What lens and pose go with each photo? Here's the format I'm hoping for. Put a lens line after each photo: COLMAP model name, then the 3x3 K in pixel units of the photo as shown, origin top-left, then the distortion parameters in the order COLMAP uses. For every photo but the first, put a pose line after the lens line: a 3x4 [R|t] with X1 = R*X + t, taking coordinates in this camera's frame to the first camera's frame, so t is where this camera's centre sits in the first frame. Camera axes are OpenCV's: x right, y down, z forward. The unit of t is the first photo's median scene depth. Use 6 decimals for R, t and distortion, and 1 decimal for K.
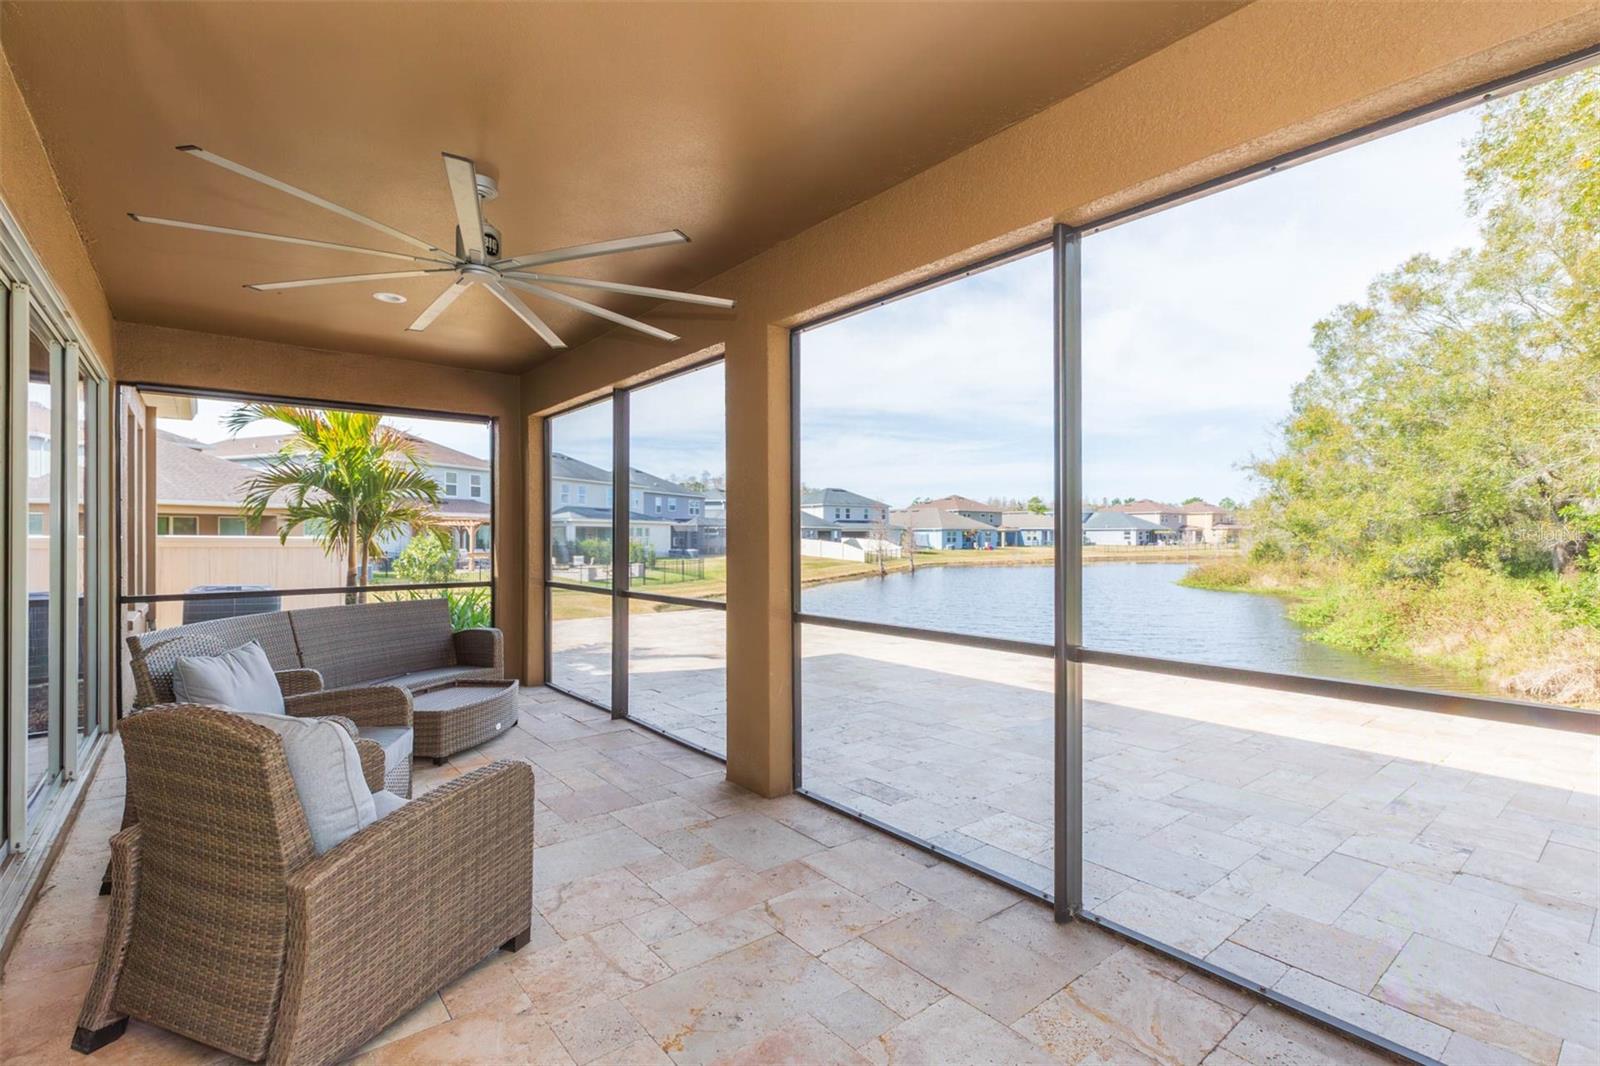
lens RADIAL K [[721.4, 0, 807.2], [0, 721.4, 532.1], [0, 0, 1]] dist [-0.000086, -0.000205]
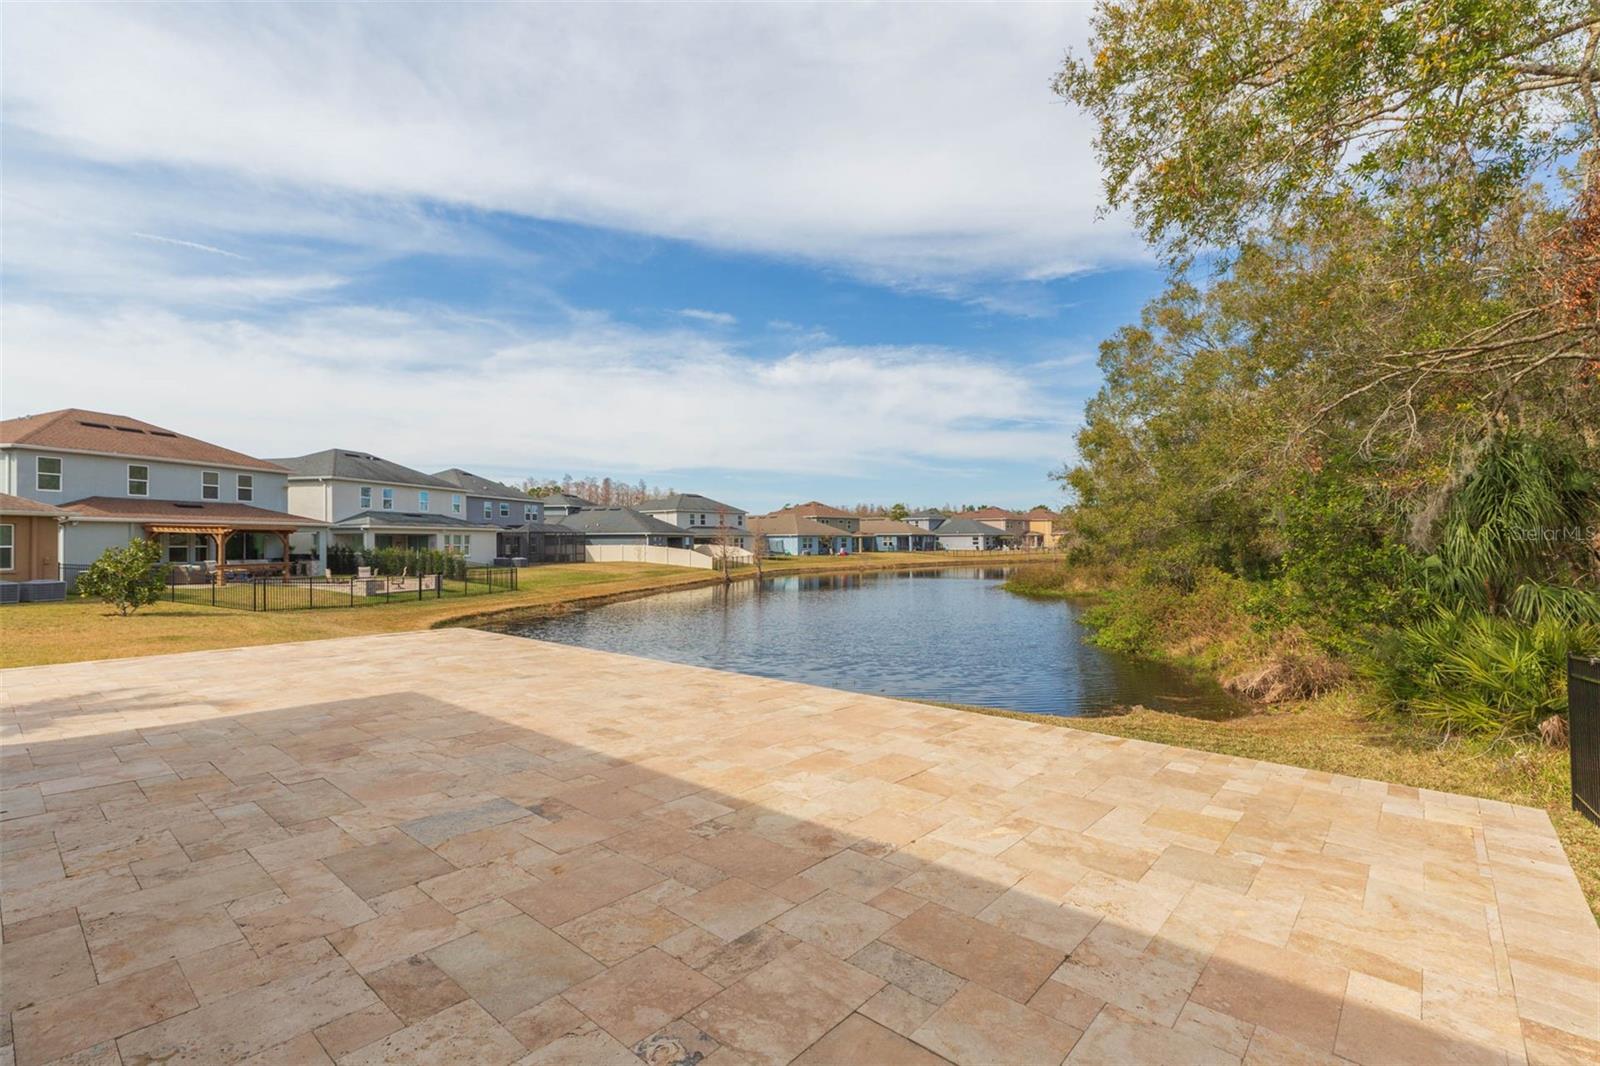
lens RADIAL K [[717.0, 0, 805.0], [0, 717.0, 515.5], [0, 0, 1]] dist [0.000974, 0.000044]
pose [[0.985538, 0.002706, 0.169432, 0.039840], [0.002561, 0.999520, -0.030860, -0.001107], [-0.169434, 0.030848, 0.985059, 0.014717]]
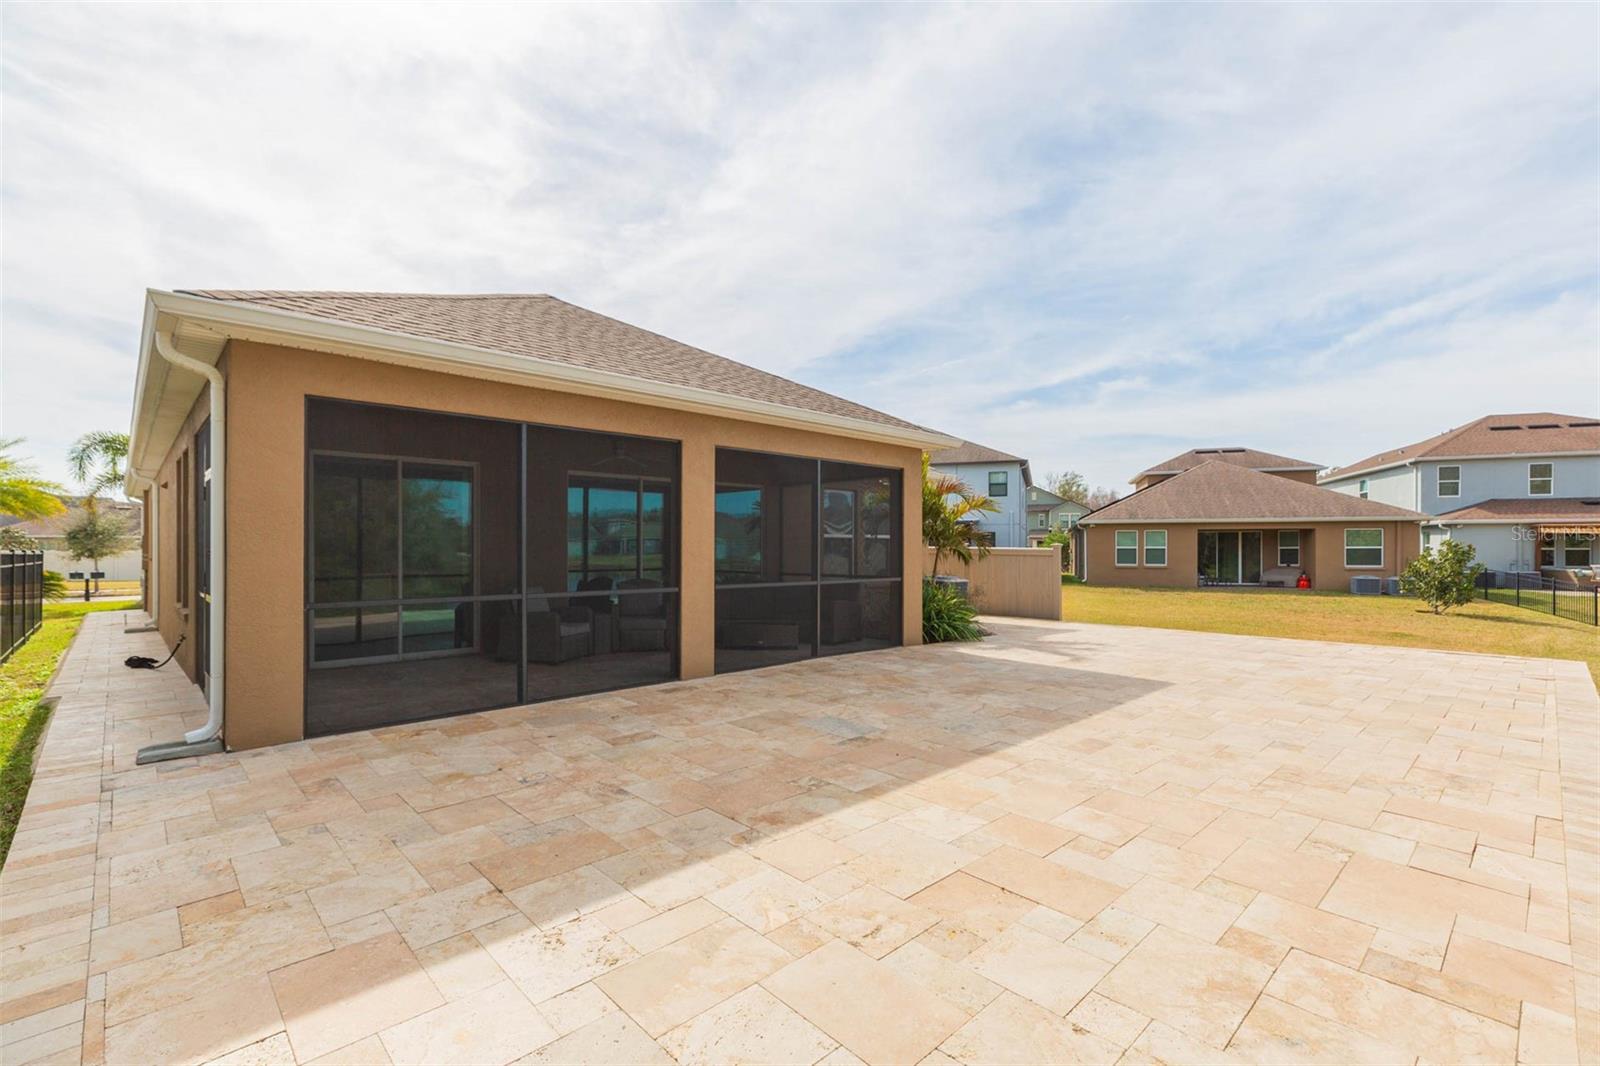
lens RADIAL K [[721.4, 0, 807.2], [0, 721.4, 532.1], [0, 0, 1]] dist [-0.000086, -0.000205]
pose [[0.075722, -0.022589, -0.996873, 0.101526], [0.005945, 0.999736, -0.022202, 0.000561], [0.997111, -0.004245, 0.075836, 0.062921]]
